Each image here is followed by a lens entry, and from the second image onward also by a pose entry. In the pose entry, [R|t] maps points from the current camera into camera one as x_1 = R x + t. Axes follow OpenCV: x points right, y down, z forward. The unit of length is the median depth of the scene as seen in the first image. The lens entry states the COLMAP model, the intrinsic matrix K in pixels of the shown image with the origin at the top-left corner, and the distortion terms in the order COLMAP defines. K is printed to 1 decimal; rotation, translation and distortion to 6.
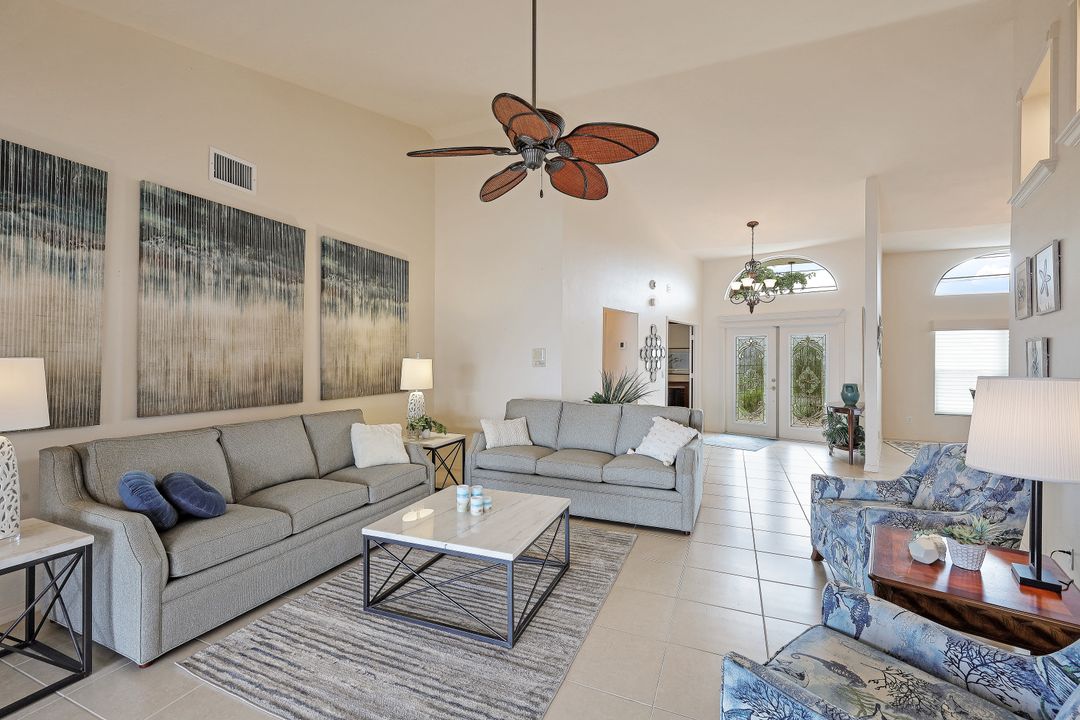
lens RADIAL K [[452.6, 0, 533.1], [0, 452.6, 358.4], [0, 0, 1]] dist [0.002429, 0.000065]
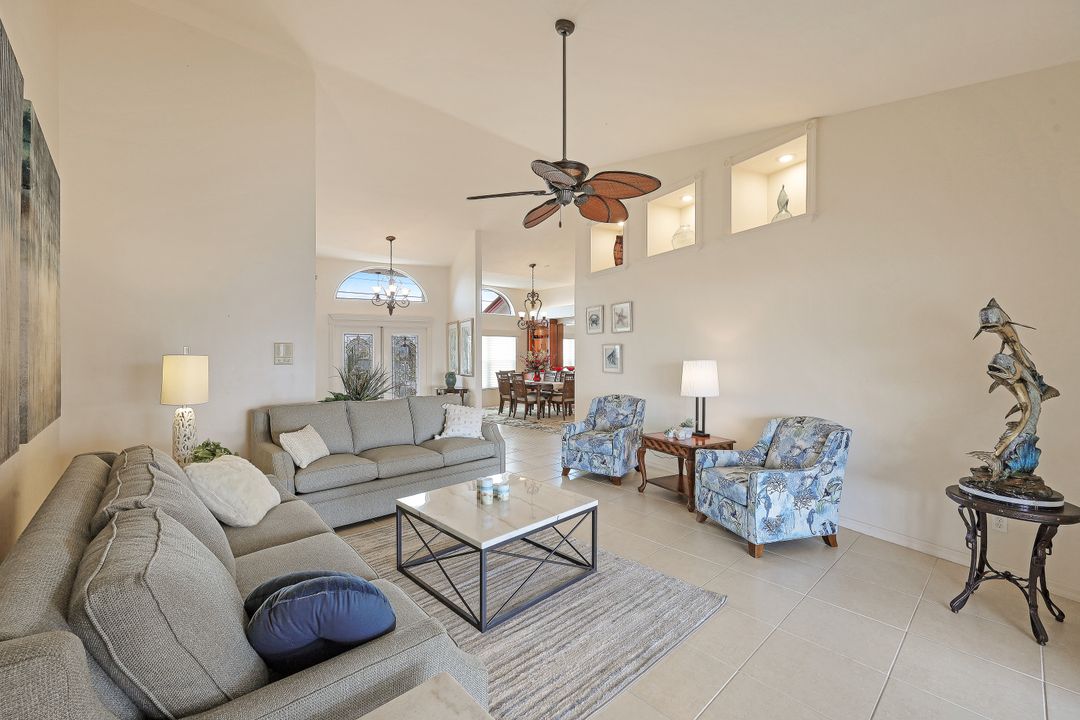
lens RADIAL K [[452.6, 0, 528.5], [0, 452.6, 354.9], [0, 0, 1]] dist [0.002429, 0.000065]
pose [[0.415958, -0.004824, 0.909371, -0.634041], [0.005462, 0.999981, 0.002806, 0.000248], [-0.909367, 0.003800, 0.415977, 0.296783]]
